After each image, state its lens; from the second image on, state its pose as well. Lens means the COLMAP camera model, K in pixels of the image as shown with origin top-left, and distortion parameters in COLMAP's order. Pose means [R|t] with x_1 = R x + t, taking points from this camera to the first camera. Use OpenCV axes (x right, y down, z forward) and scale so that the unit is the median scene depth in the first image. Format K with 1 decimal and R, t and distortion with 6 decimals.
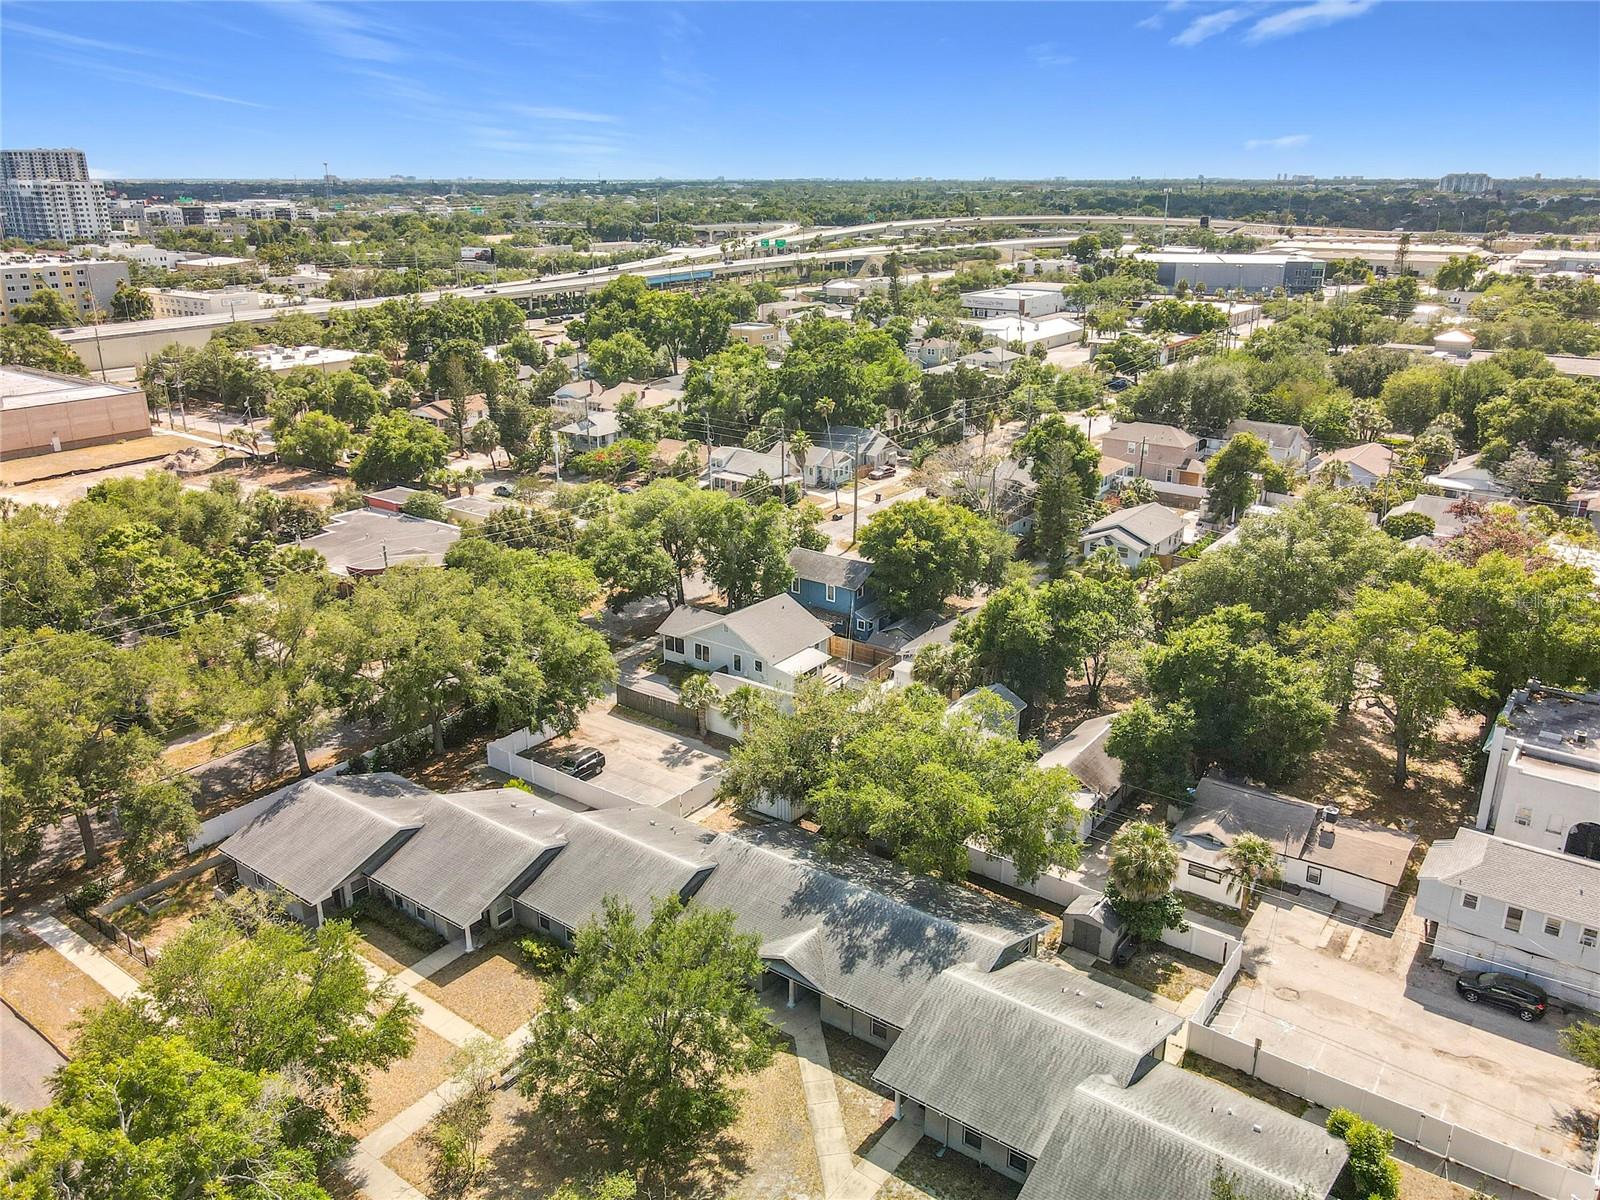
lens RADIAL K [[1196.4, 0, 800.0], [0, 1196.4, 600.0], [0, 0, 1]] dist [0.000033, 0.008414]
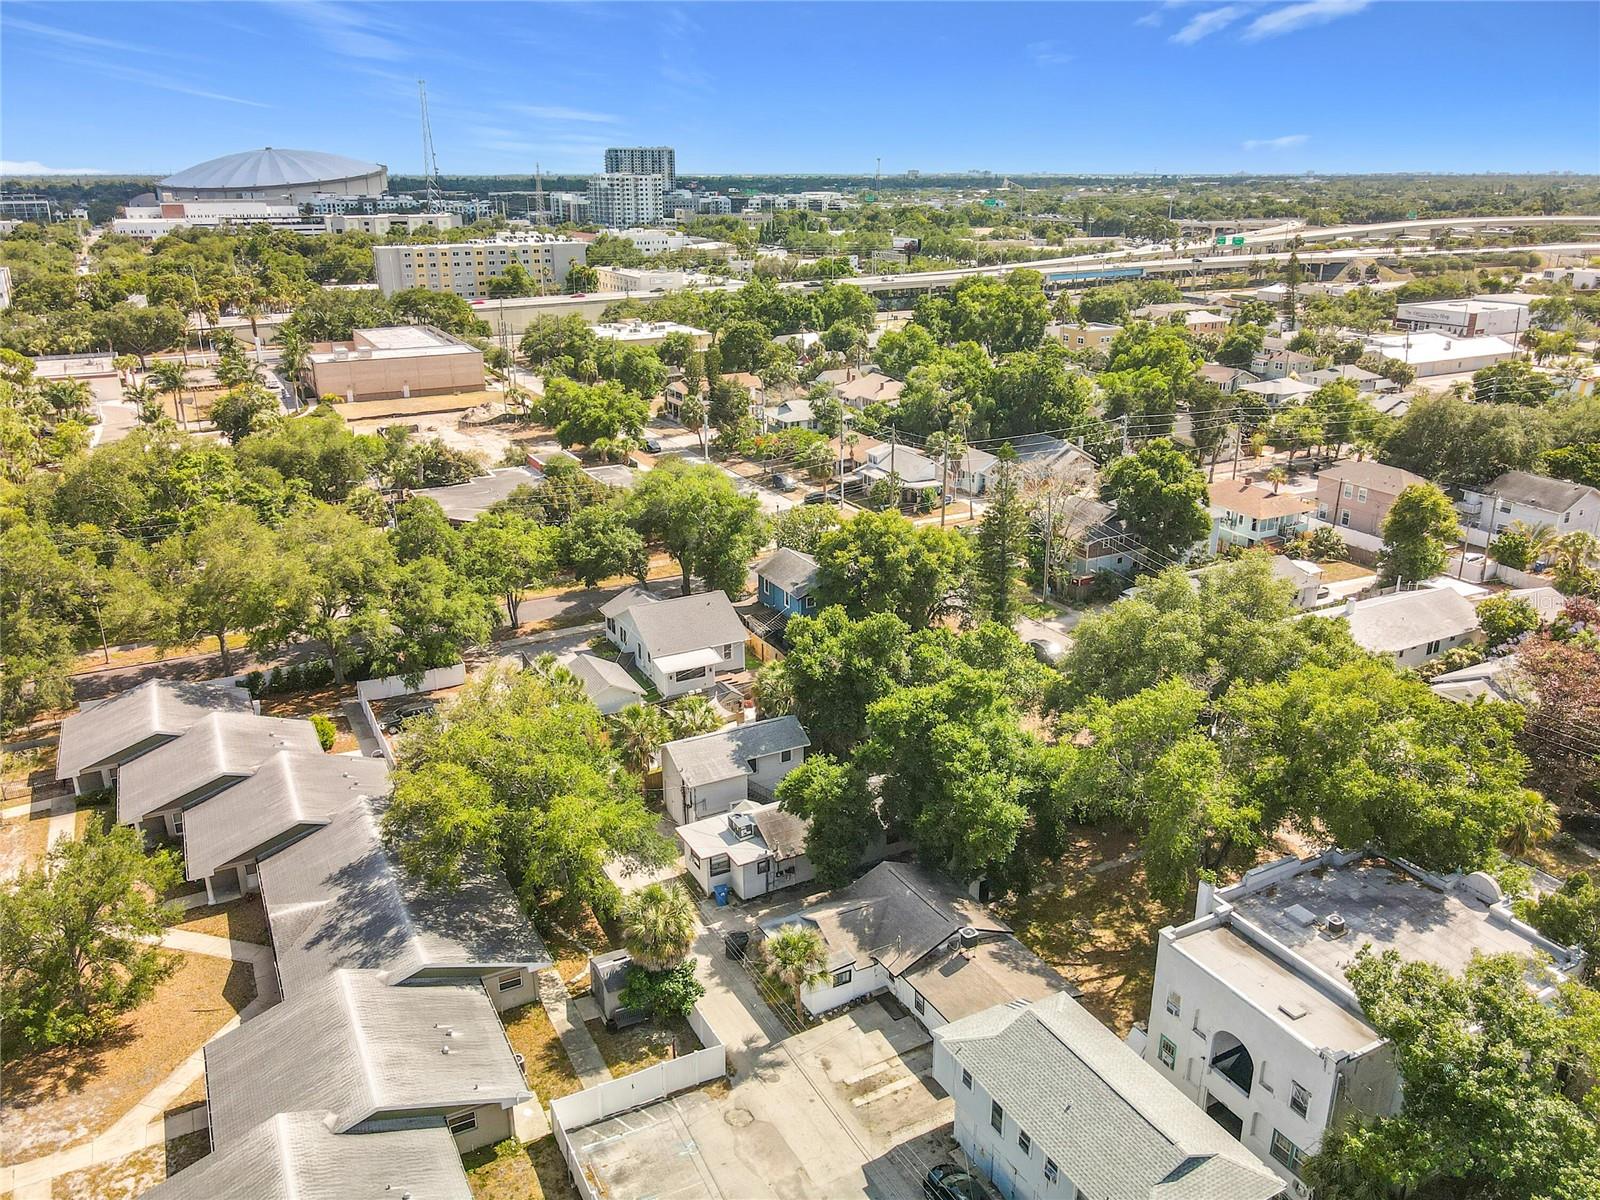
lens RADIAL K [[1198.1, 0, 800.0], [0, 1198.1, 600.0], [0, 0, 1]] dist [-0.009765, 0.037120]
pose [[0.900065, 0.147105, -0.410175, 0.139116], [-0.145659, 0.988717, 0.034965, -0.012833], [0.410690, 0.028275, 0.911337, 0.044636]]
